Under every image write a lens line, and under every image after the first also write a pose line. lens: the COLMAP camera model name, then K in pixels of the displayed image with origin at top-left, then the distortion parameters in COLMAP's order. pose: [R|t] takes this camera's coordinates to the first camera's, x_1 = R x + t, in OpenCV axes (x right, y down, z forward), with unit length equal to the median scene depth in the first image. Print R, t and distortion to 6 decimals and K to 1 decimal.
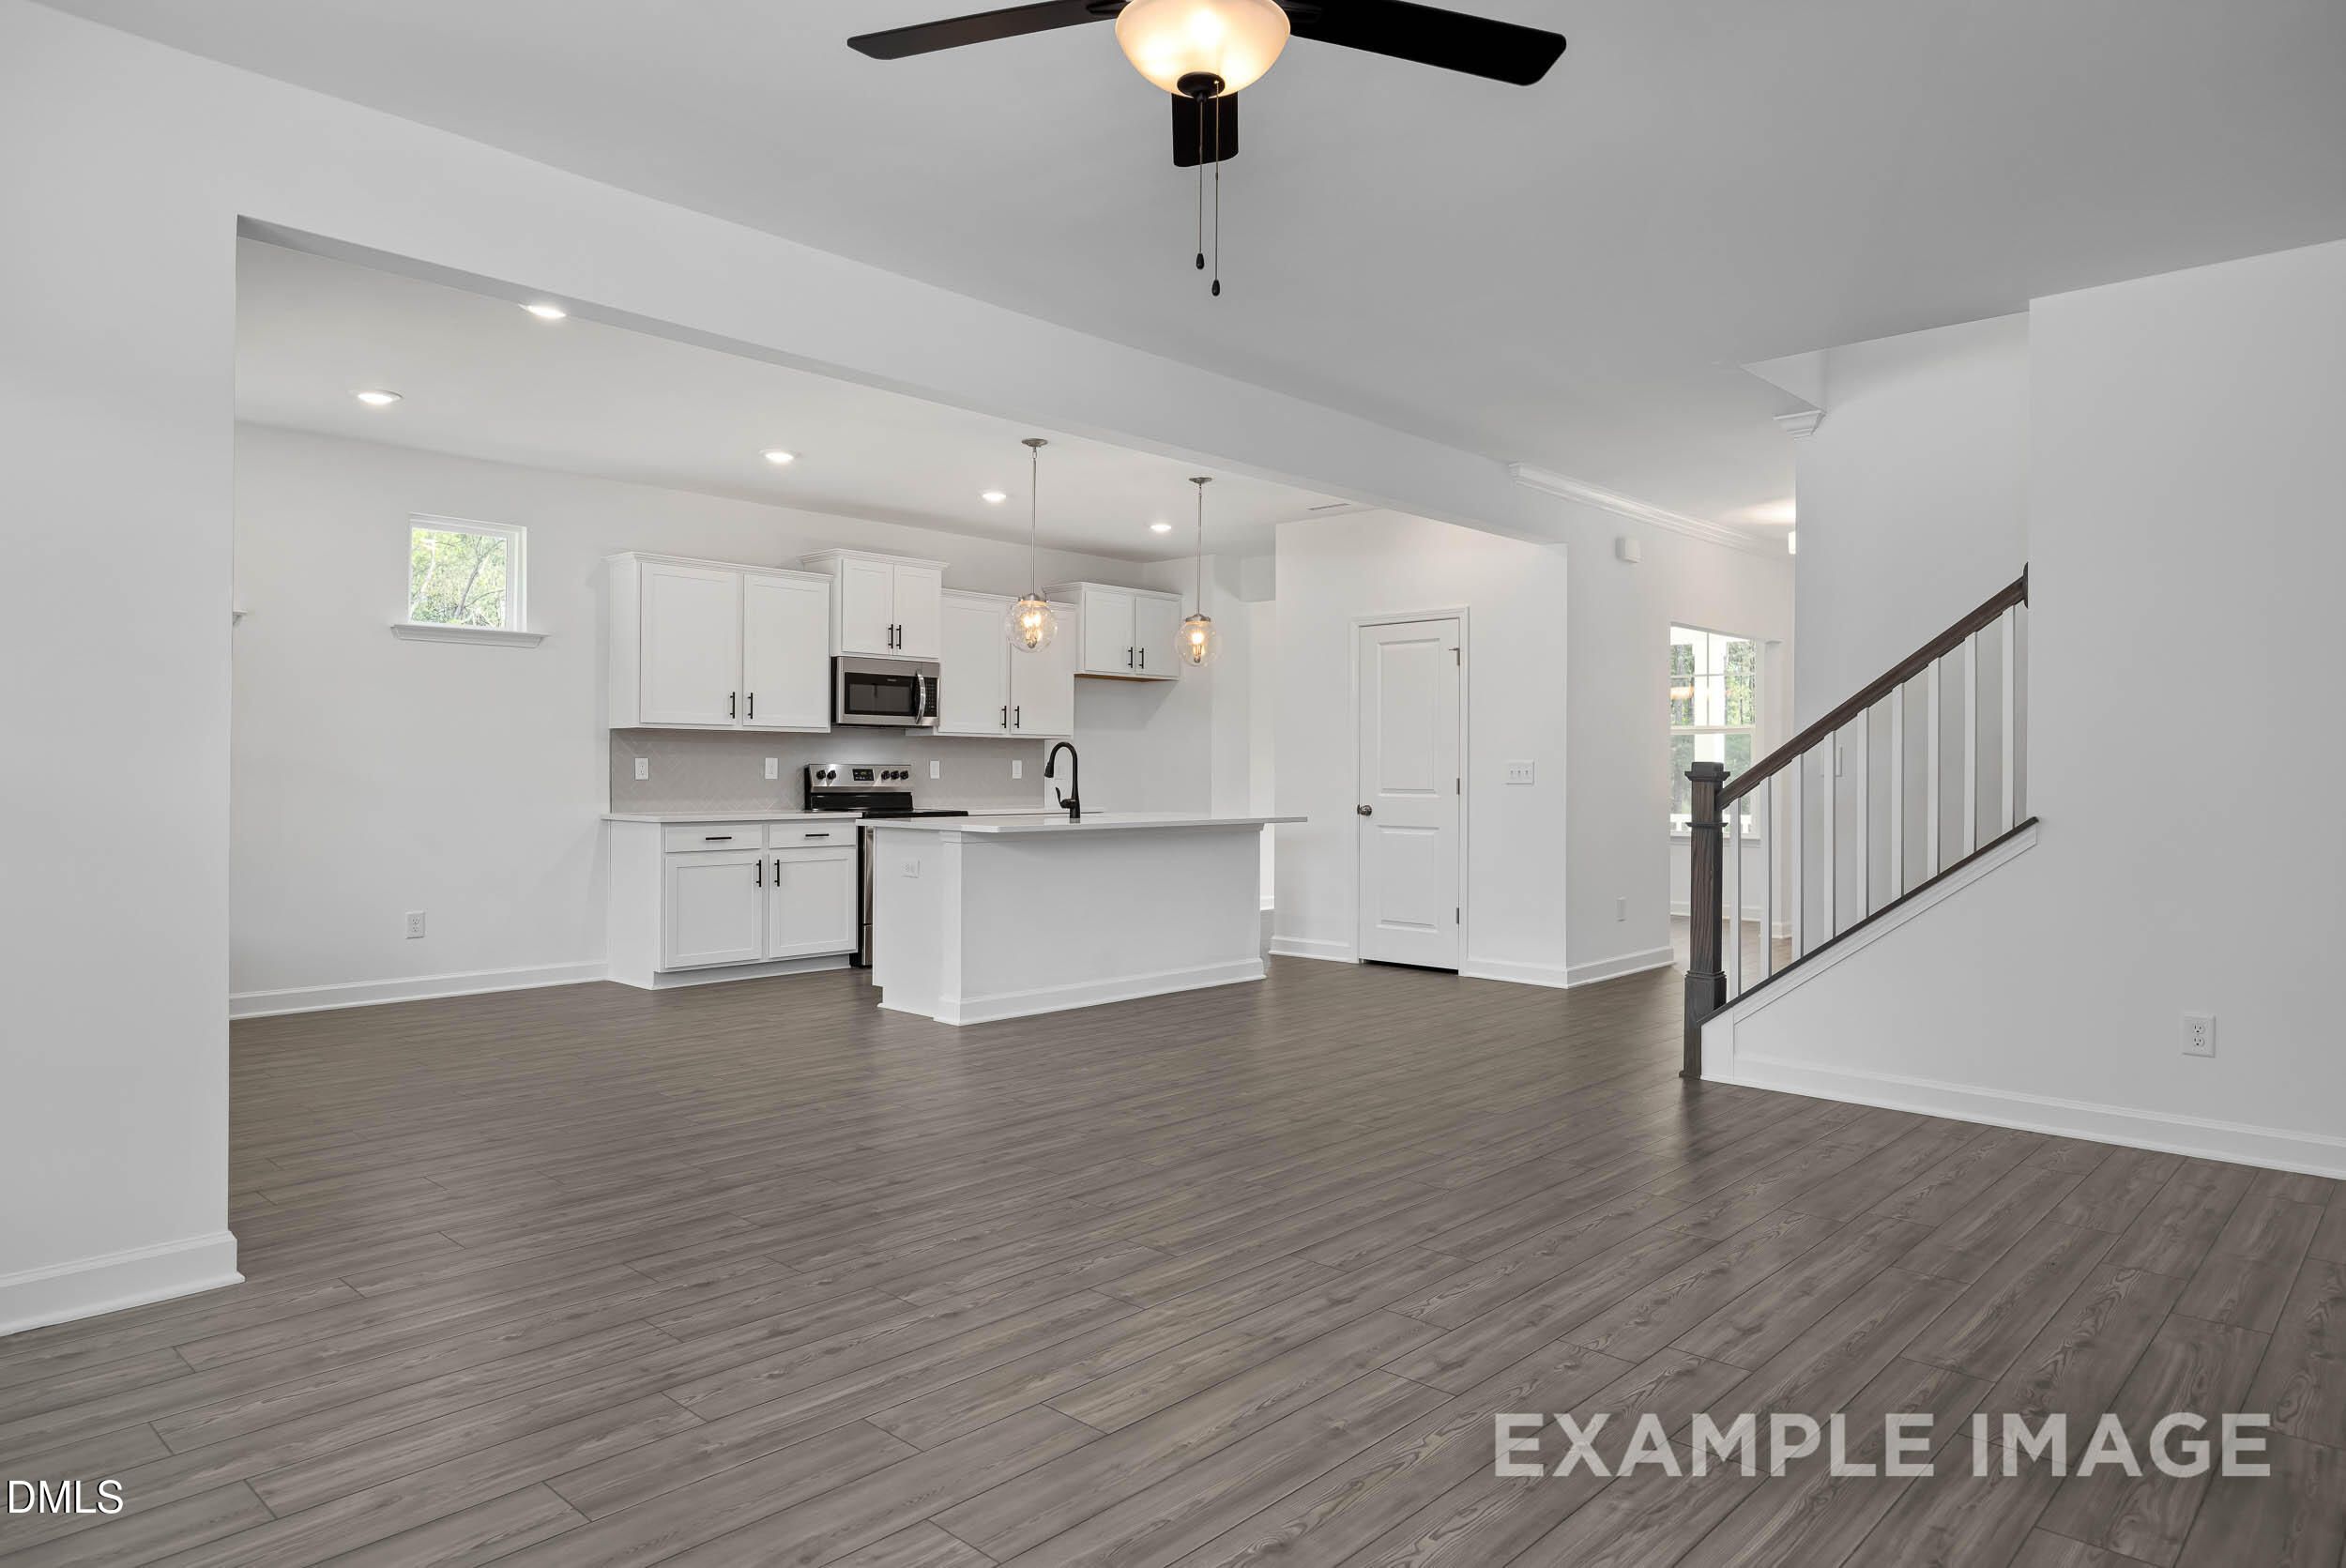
lens RADIAL K [[1443.8, 0, 1169.0], [0, 1443.8, 772.5], [0, 0, 1]] dist [-0.003677, -0.000911]
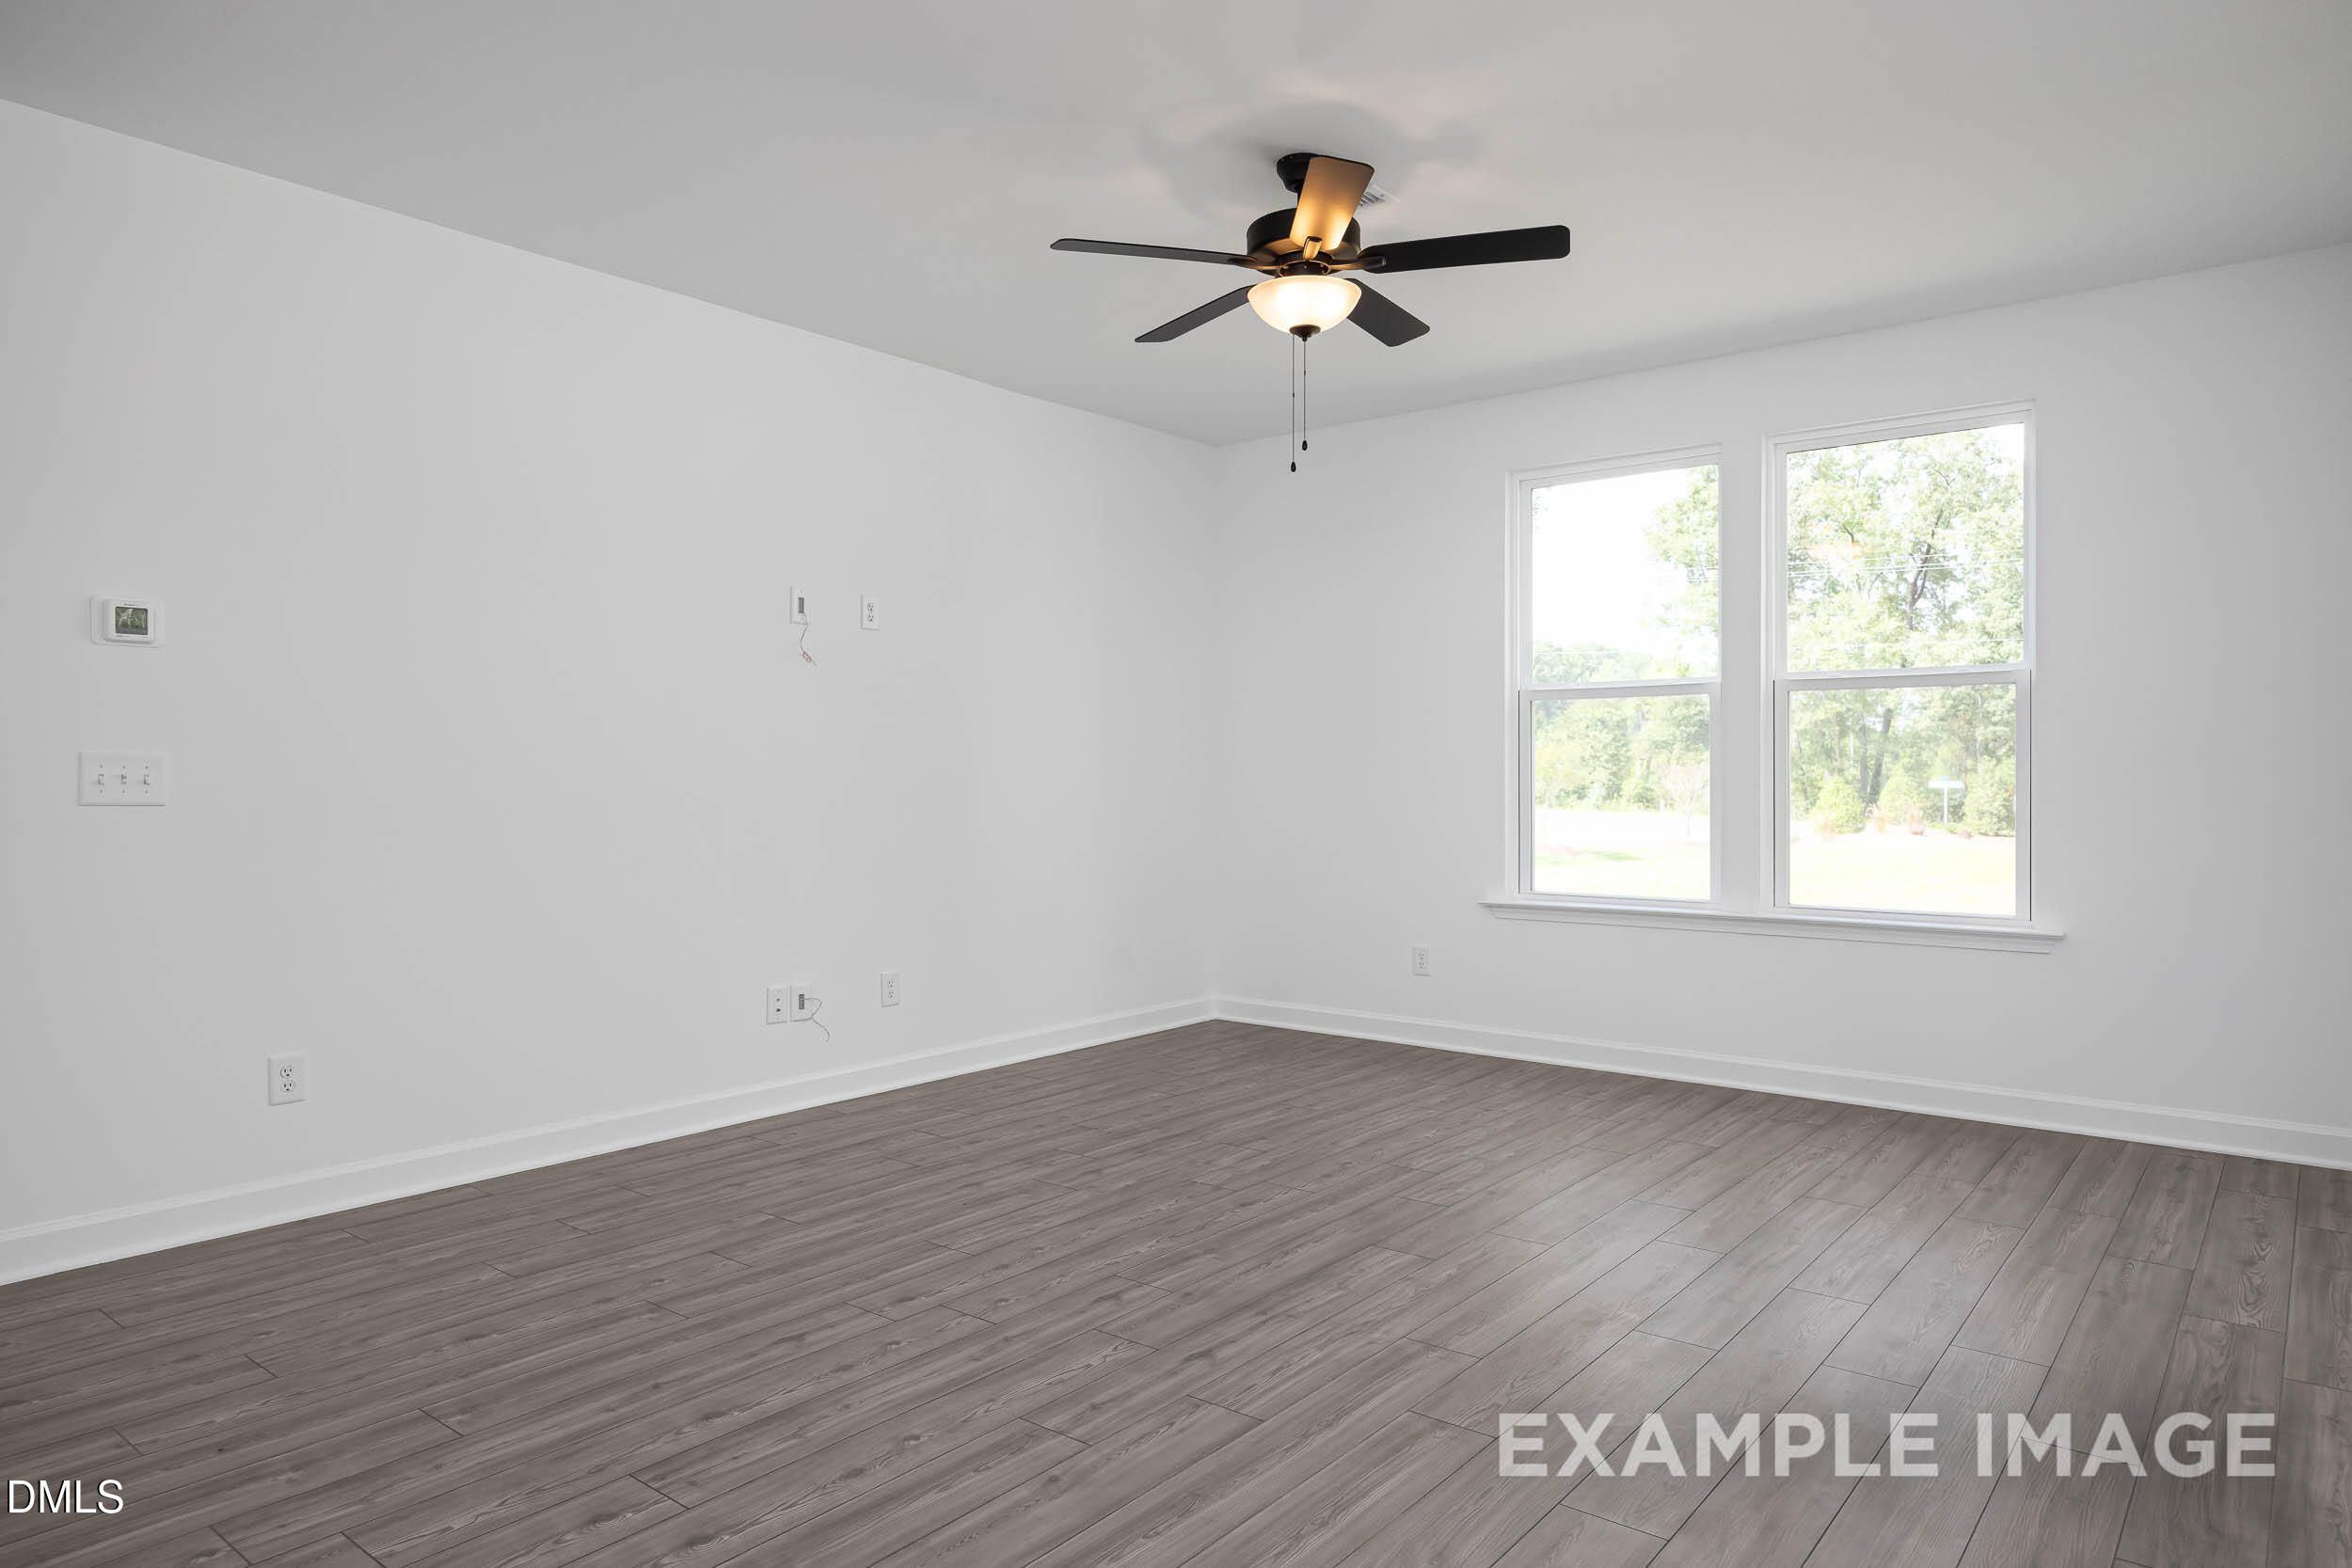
lens RADIAL K [[1422.8, 0, 1186.4], [0, 1422.8, 779.7], [0, 0, 1]] dist [-0.002401, 0.000208]
pose [[-0.997012, -0.003688, -0.077155, 0.089156], [-0.004088, 0.999979, 0.005025, -0.001595], [0.077135, 0.005326, -0.997006, 0.850478]]
